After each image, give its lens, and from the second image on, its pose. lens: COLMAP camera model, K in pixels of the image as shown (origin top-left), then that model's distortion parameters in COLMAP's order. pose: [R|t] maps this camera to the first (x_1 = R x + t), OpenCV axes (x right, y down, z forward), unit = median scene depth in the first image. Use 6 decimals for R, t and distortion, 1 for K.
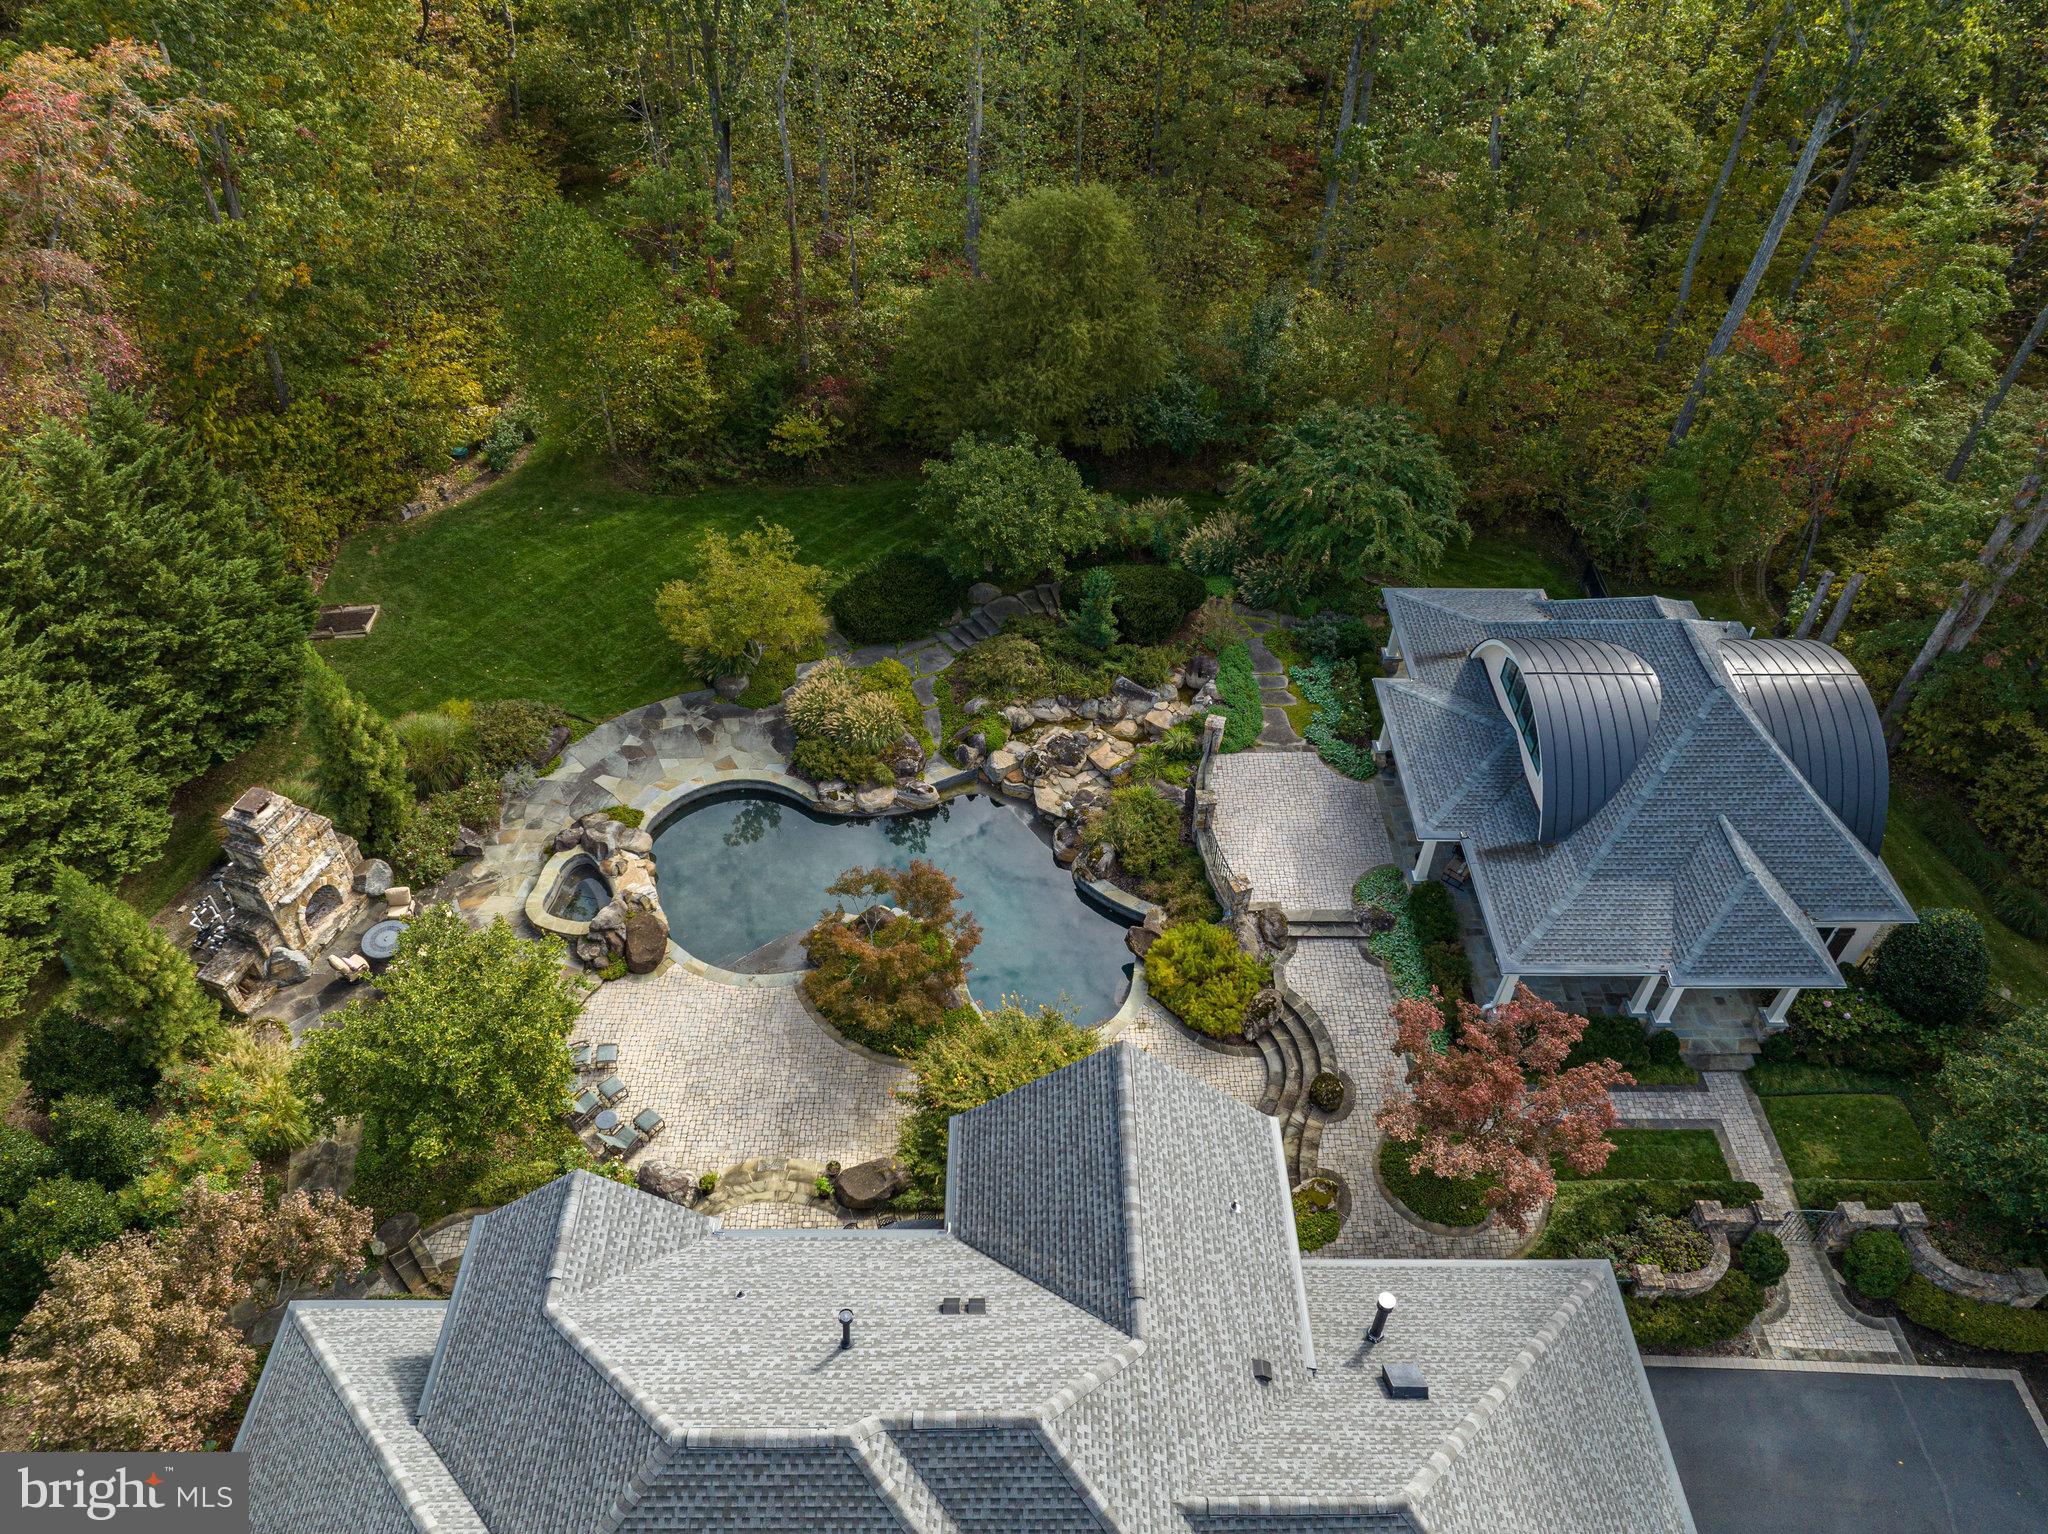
lens RADIAL K [[1433.8, 0, 1031.5], [0, 1433.8, 746.0], [0, 0, 1]] dist [0.007533, -0.002959]
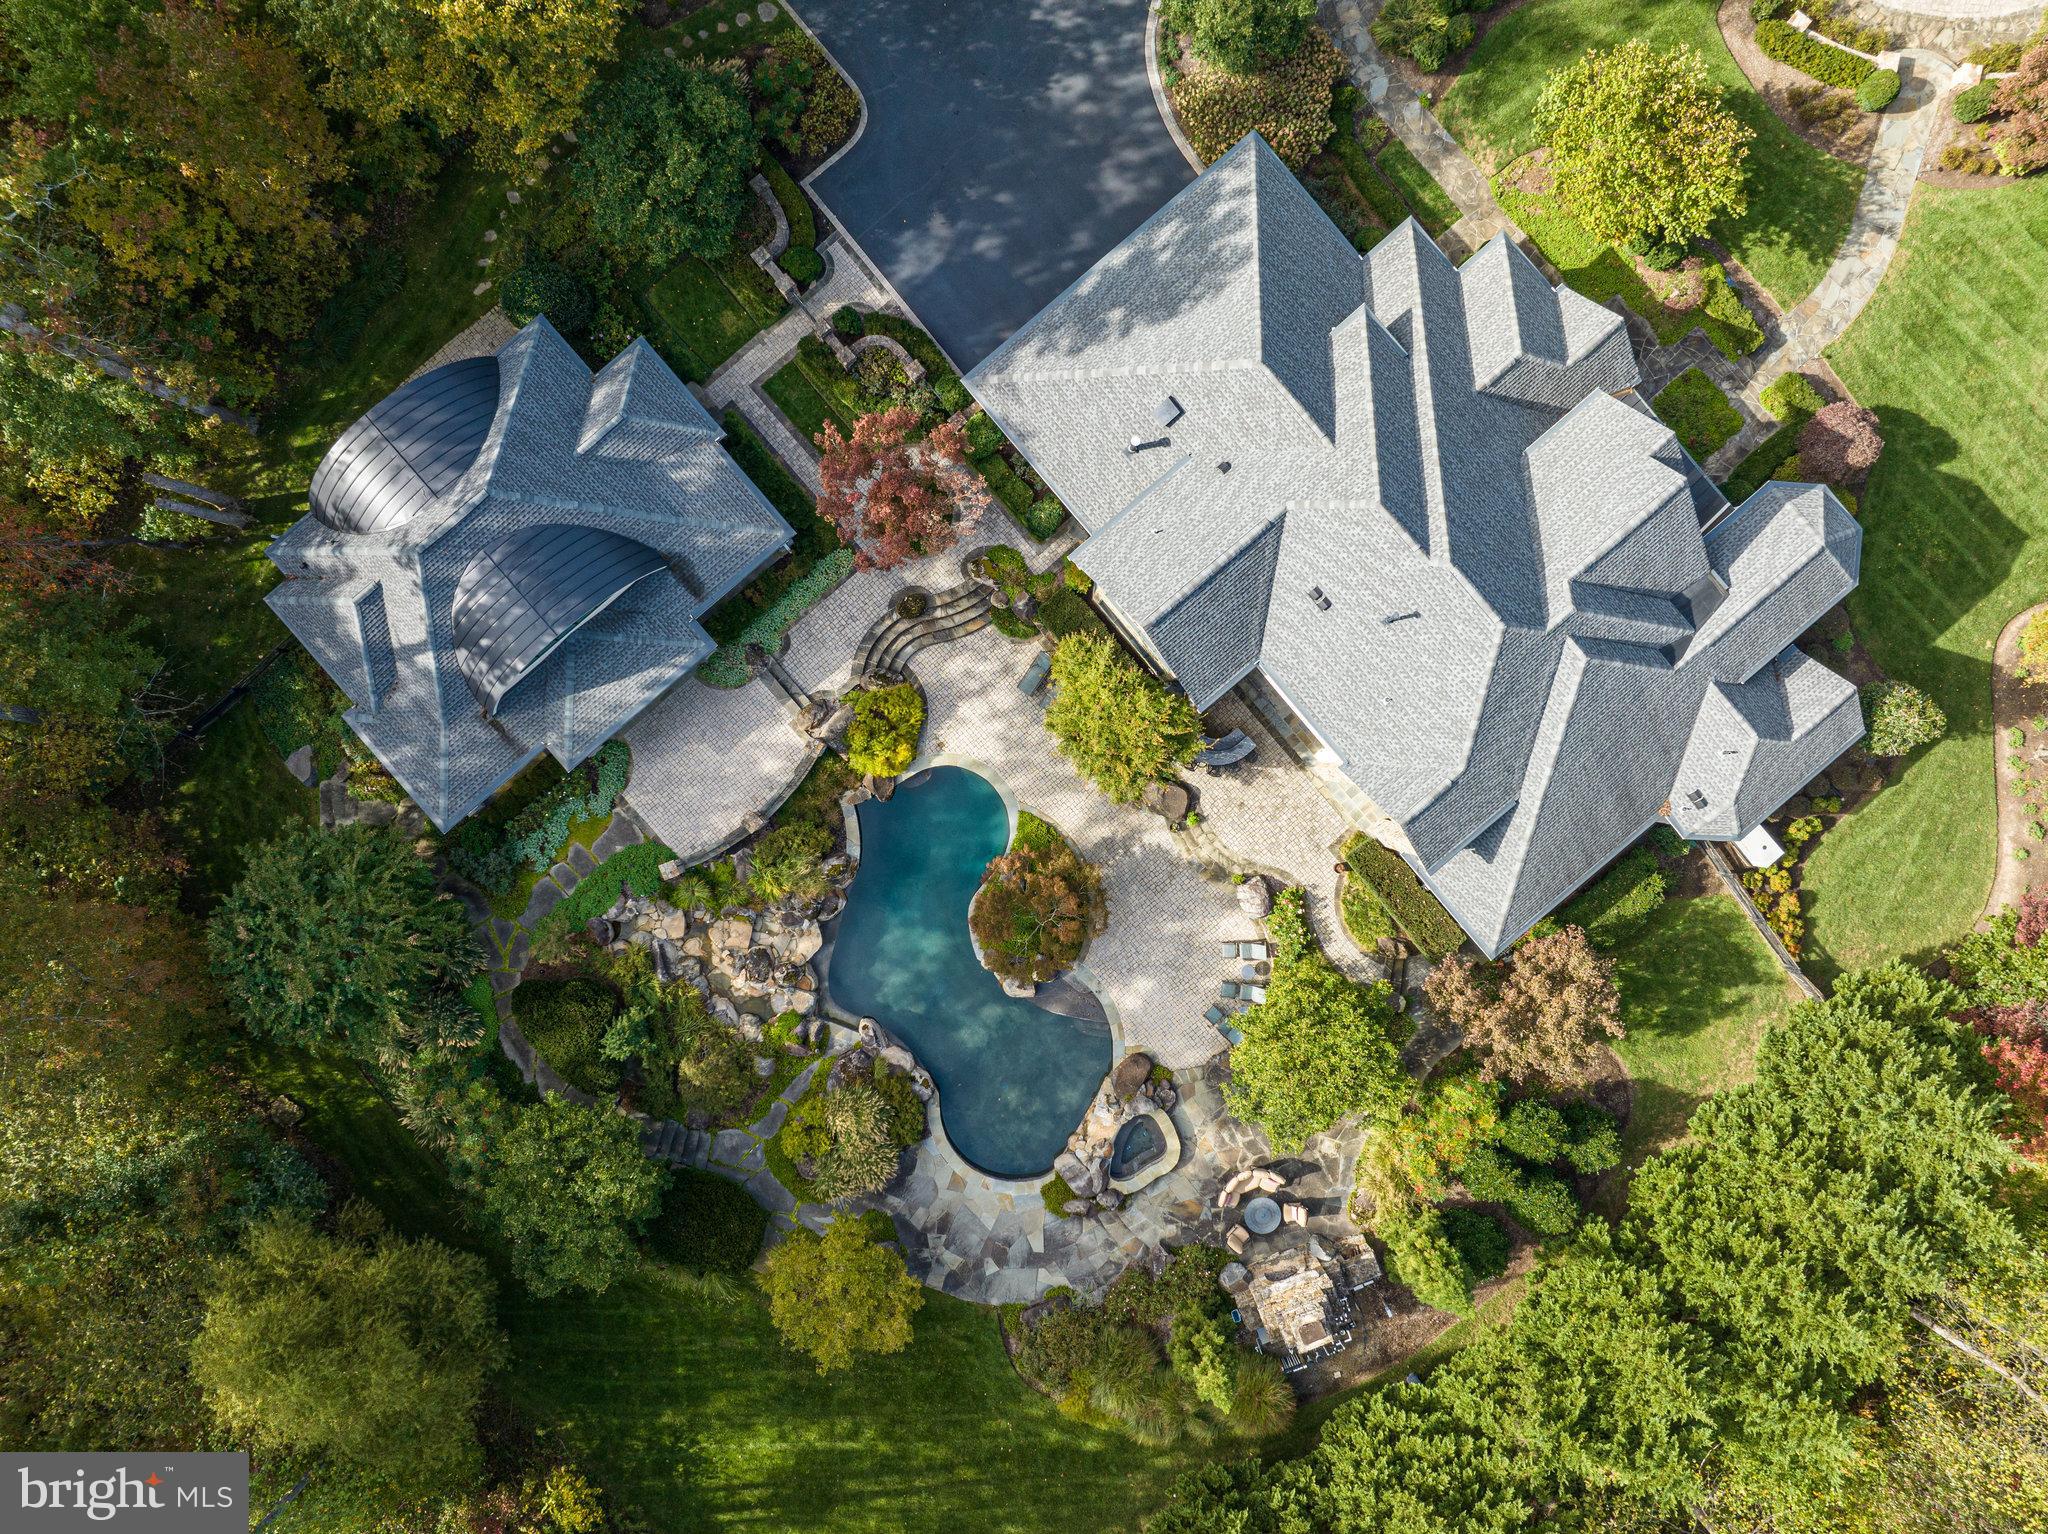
lens RADIAL K [[1433.8, 0, 1021.5], [0, 1433.8, 764.2], [0, 0, 1]] dist [0.007533, -0.002959]
pose [[-0.642339, -0.765542, -0.036705, 0.058170], [0.506890, -0.460259, 0.728851, -0.695636], [-0.574859, 0.449564, 0.683688, 0.030070]]
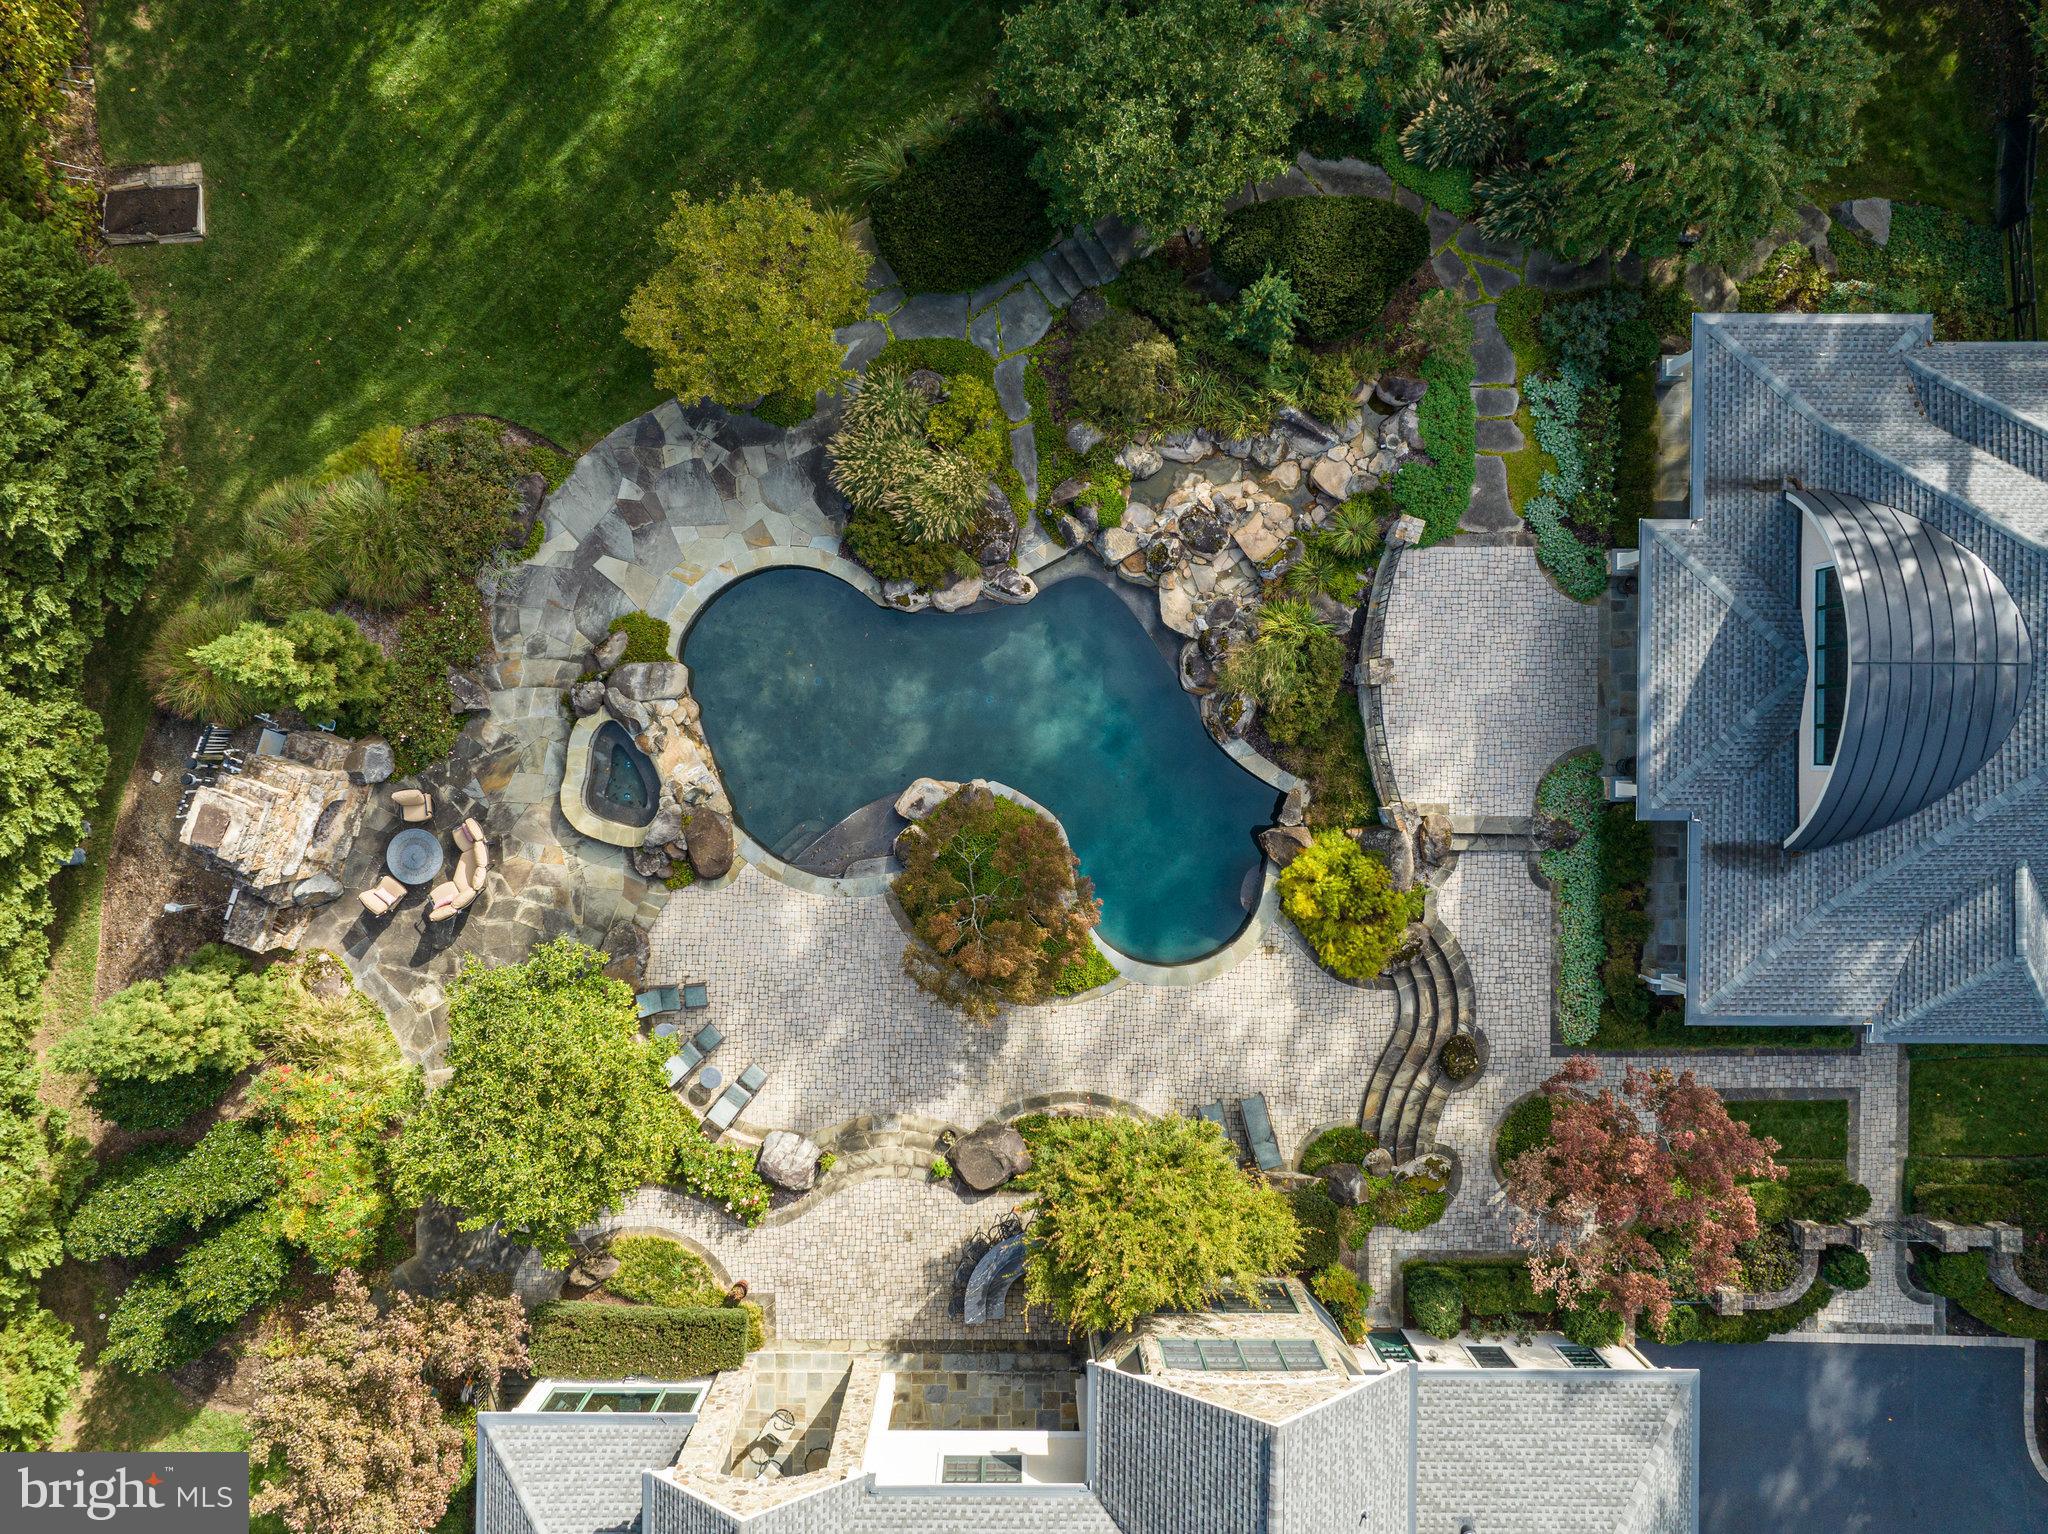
lens RADIAL K [[1433.8, 0, 1031.8], [0, 1433.8, 748.8], [0, 0, 1]] dist [0.007533, -0.002959]
pose [[0.999829, 0.017908, -0.004555, -0.066018], [-0.008830, 0.679538, 0.733587, -0.509562], [0.016232, -0.733421, 0.679580, 0.425997]]
